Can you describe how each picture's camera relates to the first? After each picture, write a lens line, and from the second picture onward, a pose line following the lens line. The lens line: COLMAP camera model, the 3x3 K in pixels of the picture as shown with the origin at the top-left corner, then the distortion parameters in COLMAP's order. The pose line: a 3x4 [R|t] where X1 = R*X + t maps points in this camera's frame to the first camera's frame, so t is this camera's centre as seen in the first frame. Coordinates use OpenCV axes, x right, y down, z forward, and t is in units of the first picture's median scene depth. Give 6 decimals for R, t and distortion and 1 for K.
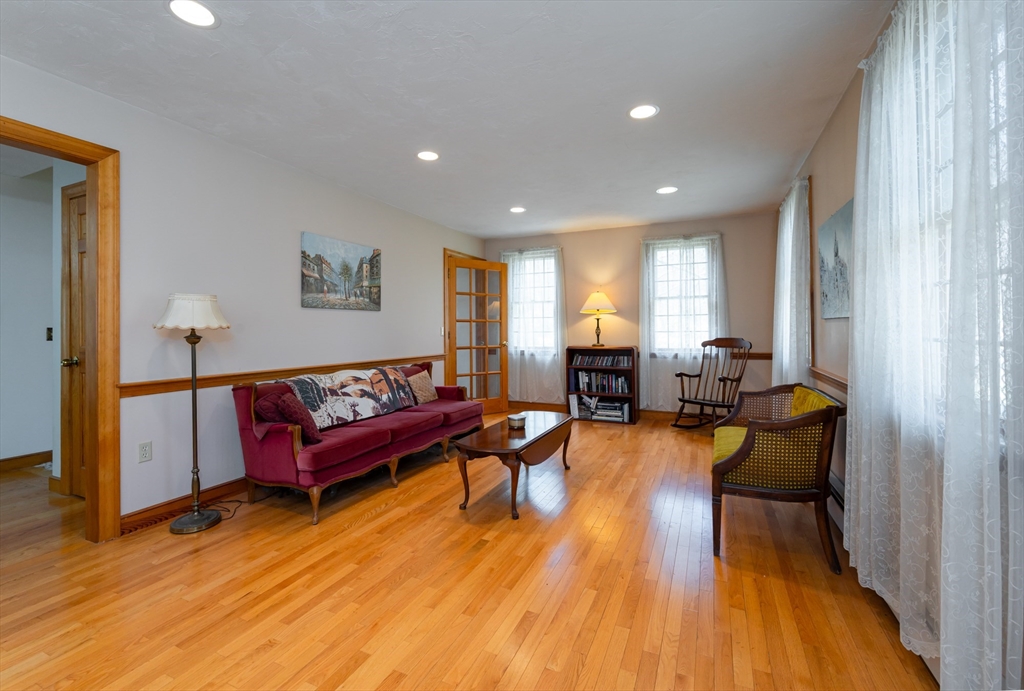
lens RADIAL K [[443.3, 0, 508.4], [0, 443.3, 326.0], [0, 0, 1]] dist [-0.001891, 0.000013]
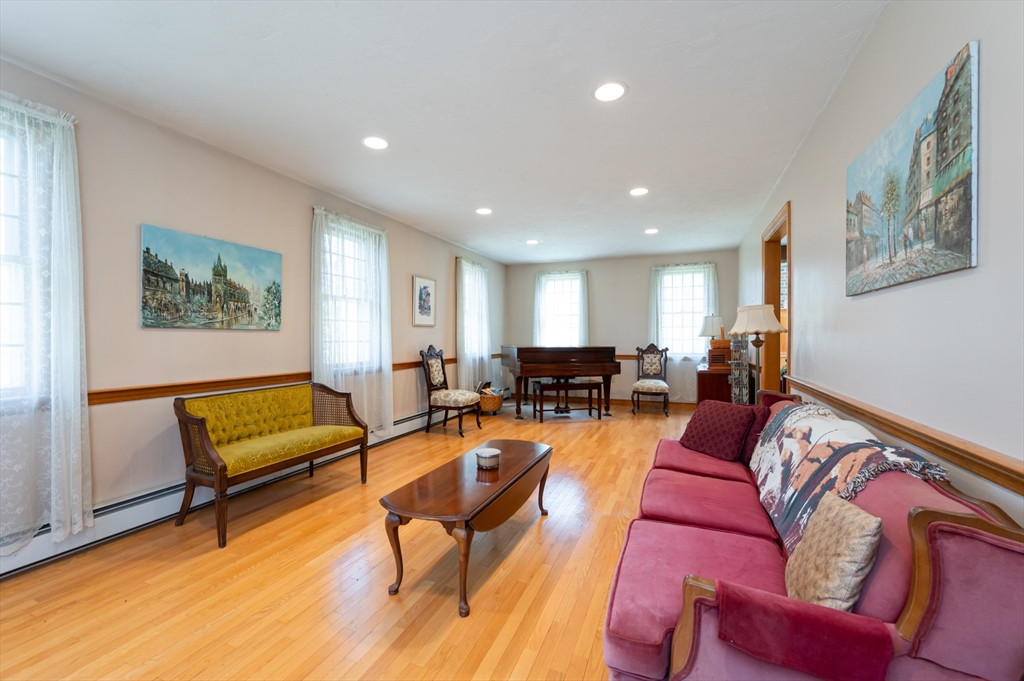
lens RADIAL K [[418.4, 0, 509.6], [0, 418.4, 341.3], [0, 0, 1]] dist [-0.003360, -0.000365]
pose [[-0.999377, 0.006383, -0.034720, 0.004882], [0.006177, 0.999963, 0.006022, 0.009819], [0.034757, 0.005804, -0.999379, 1.437093]]
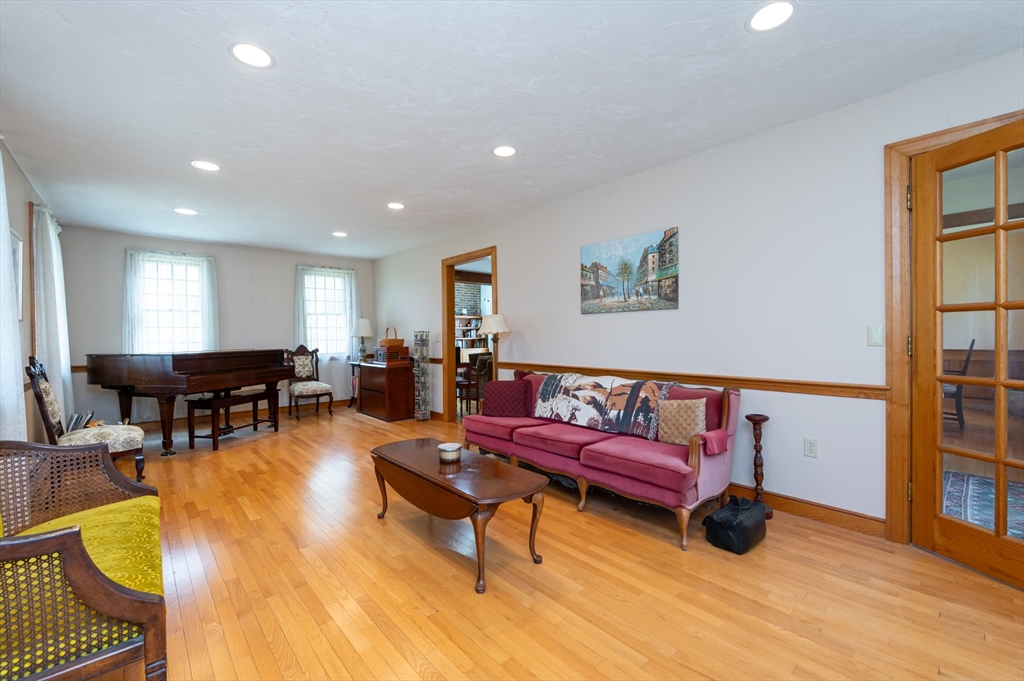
lens RADIAL K [[418.4, 0, 523.0], [0, 418.4, 340.1], [0, 0, 1]] dist [-0.003360, -0.000365]
pose [[-0.387678, 0.020733, -0.921562, 0.541048], [0.018150, 0.999725, 0.014856, 0.005231], [0.921616, -0.010968, -0.387948, 1.189075]]
